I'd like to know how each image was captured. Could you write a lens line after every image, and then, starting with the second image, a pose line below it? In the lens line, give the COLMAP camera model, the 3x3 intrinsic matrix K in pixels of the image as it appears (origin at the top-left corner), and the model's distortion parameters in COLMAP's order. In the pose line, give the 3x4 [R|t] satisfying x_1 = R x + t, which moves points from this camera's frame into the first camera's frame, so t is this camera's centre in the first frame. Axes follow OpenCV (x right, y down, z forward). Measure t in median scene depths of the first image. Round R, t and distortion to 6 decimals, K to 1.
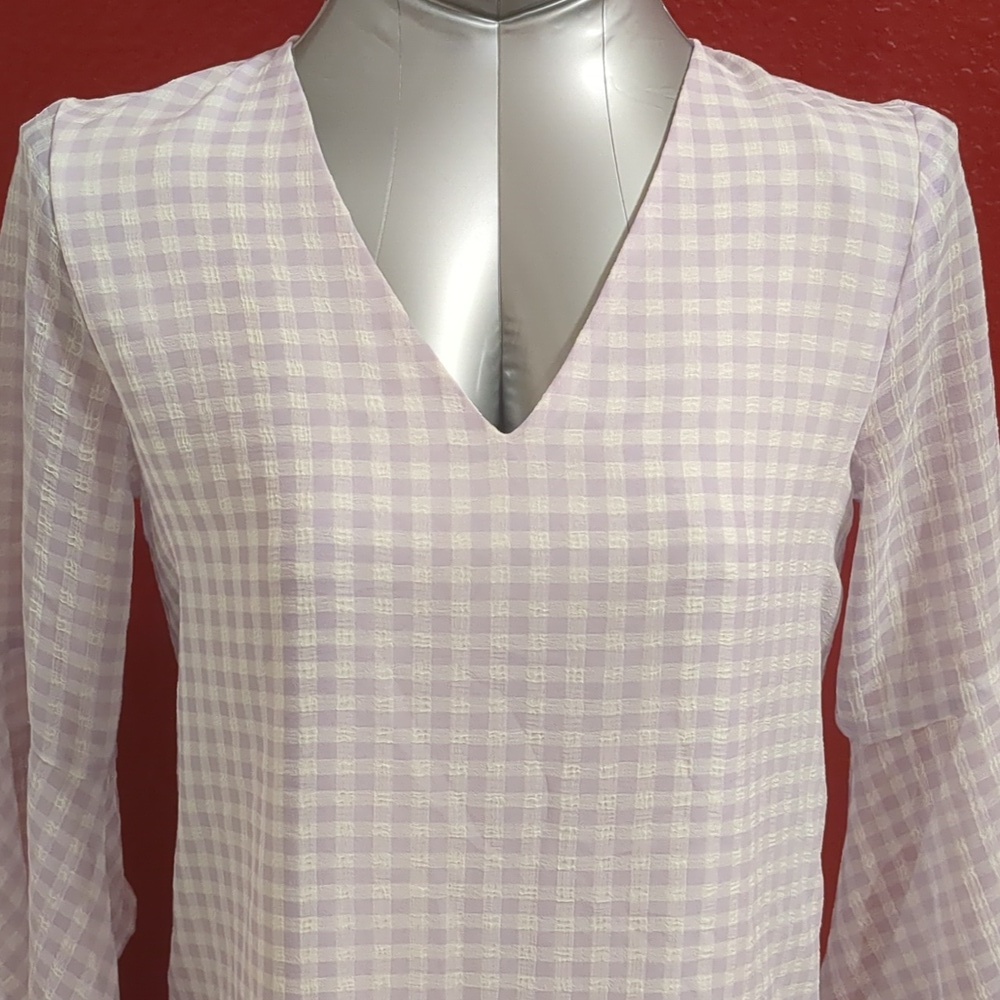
lens RADIAL K [[1887.3, 0, 500.1], [0, 1887.3, 497.1], [0, 0, 1]] dist [0.117222, 0.000000]
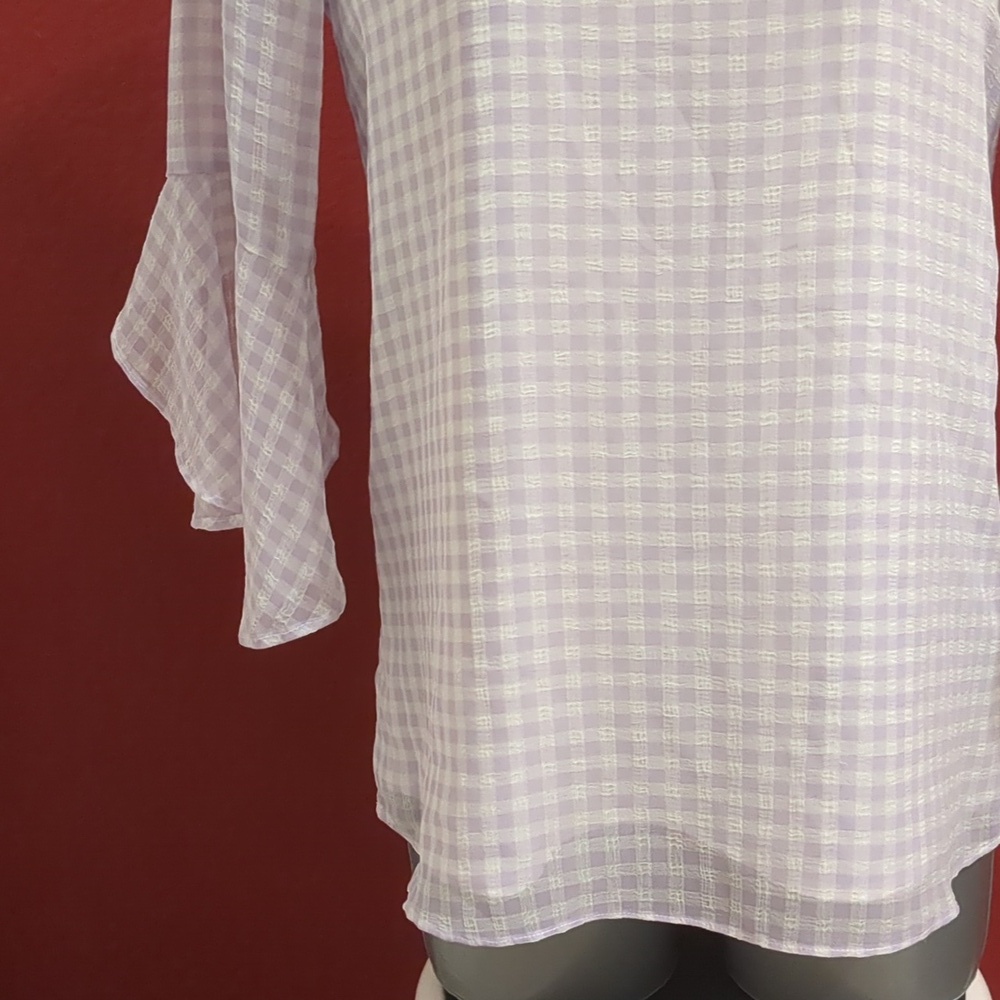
lens RADIAL K [[1887.3, 0, 503.1], [0, 1887.3, 501.8], [0, 0, 1]] dist [0.117222, 0.000000]
pose [[0.993489, -0.027317, -0.110606, 0.019902], [0.022925, 0.998905, -0.040782, 0.364733], [0.111599, 0.037981, 0.993027, -0.046966]]
